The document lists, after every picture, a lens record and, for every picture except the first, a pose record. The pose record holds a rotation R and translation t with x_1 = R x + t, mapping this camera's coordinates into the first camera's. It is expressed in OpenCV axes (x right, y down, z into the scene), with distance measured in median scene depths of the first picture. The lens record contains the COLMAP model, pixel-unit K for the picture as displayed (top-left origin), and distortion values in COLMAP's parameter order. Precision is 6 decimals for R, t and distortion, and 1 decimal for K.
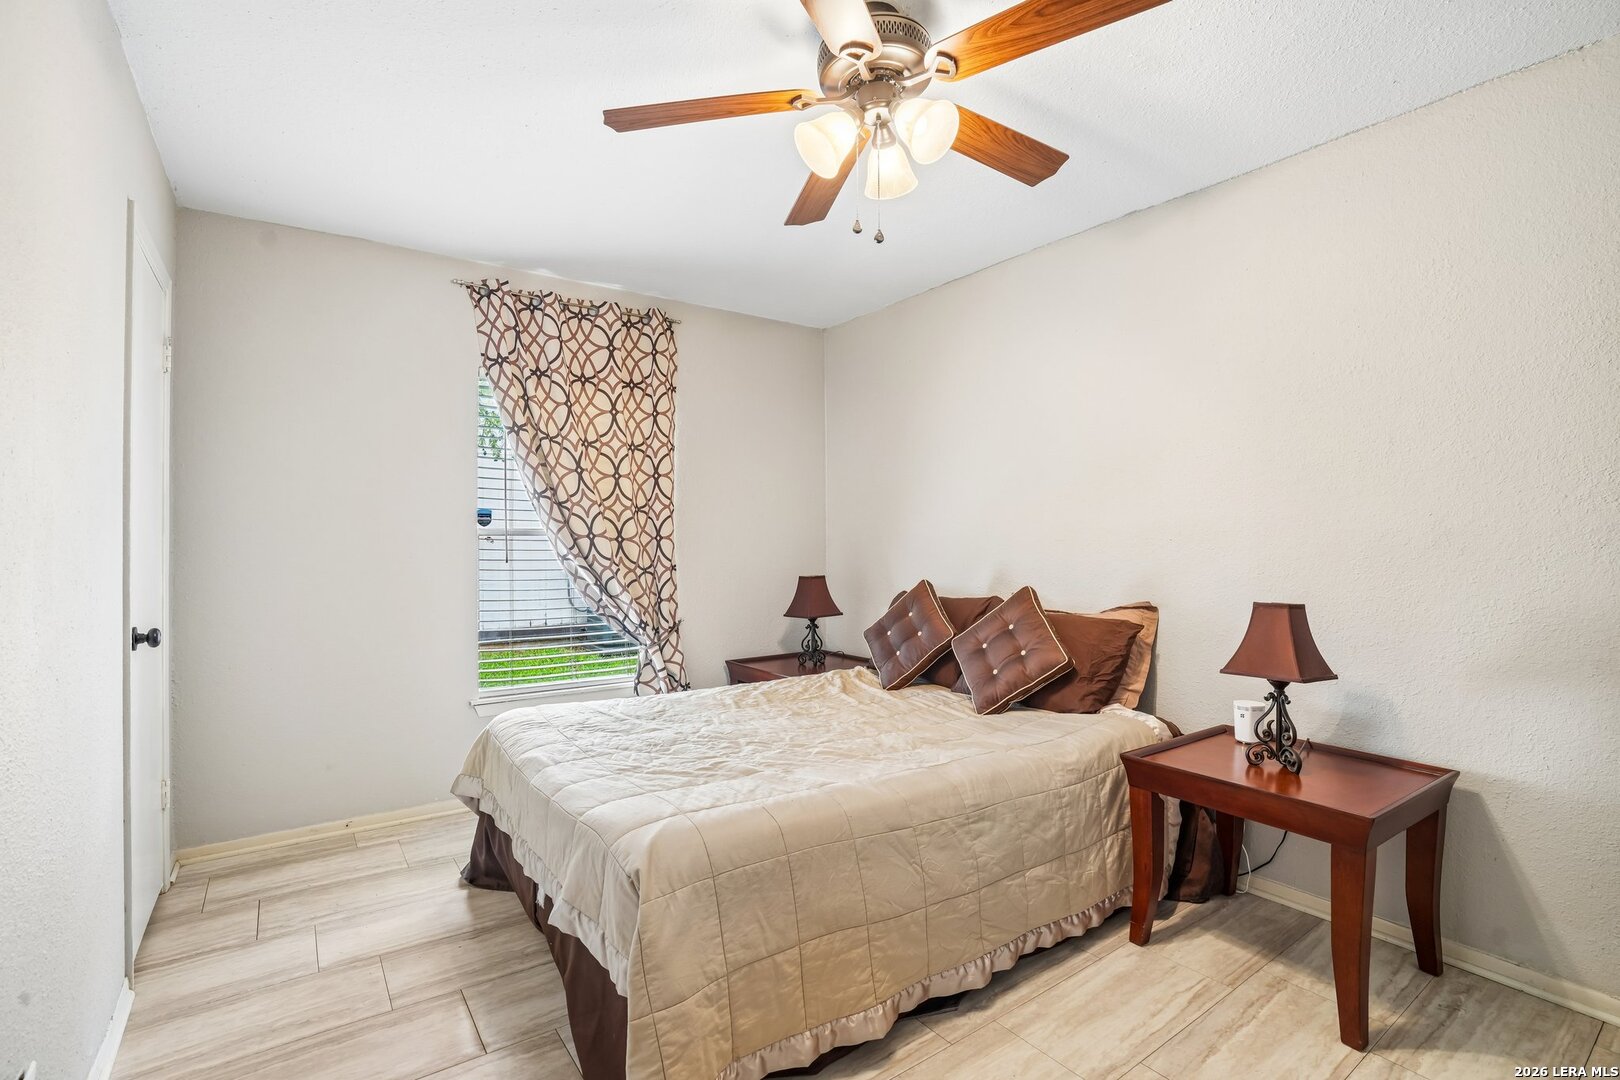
lens RADIAL K [[764.2, 0, 785.3], [0, 764.2, 526.4], [0, 0, 1]] dist [-0.078157, 0.031484]
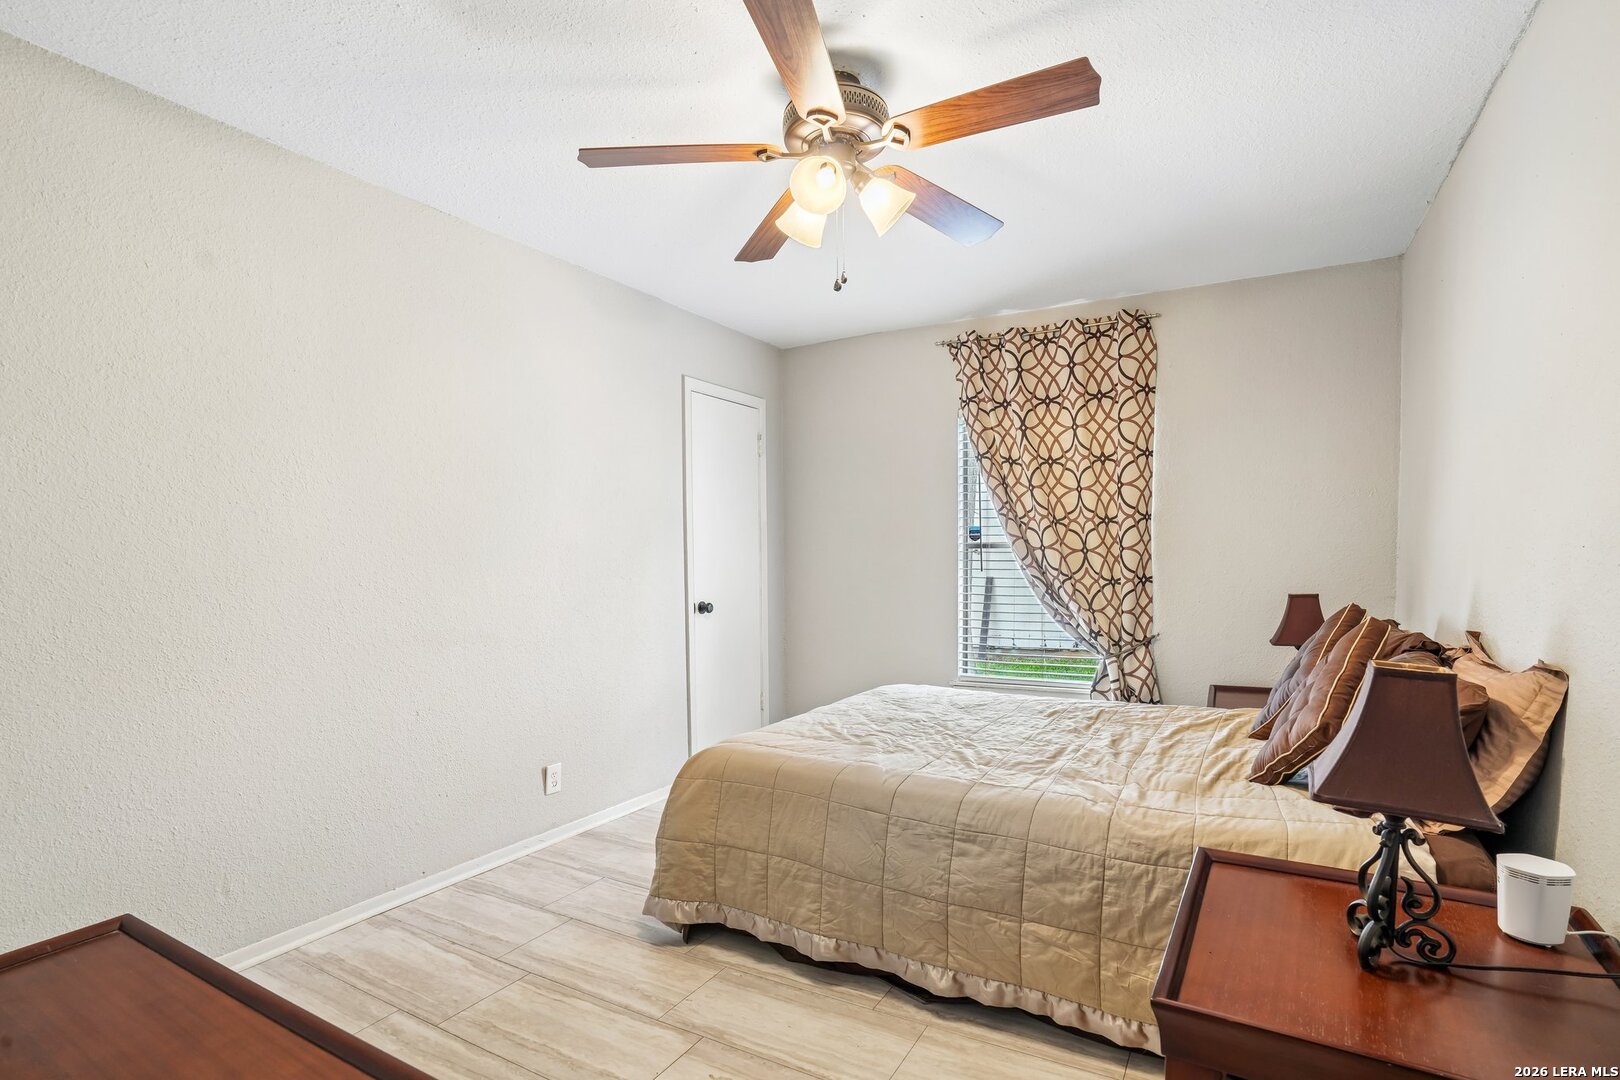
lens RADIAL K [[780.5, 0, 813.0], [0, 780.5, 592.0], [0, 0, 1]] dist [-0.079777, 0.028945]
pose [[0.433244, 0.040248, -0.900378, 0.871158], [0.027907, 0.997924, 0.058037, 0.003778], [0.900845, -0.050271, 0.431221, 0.331886]]
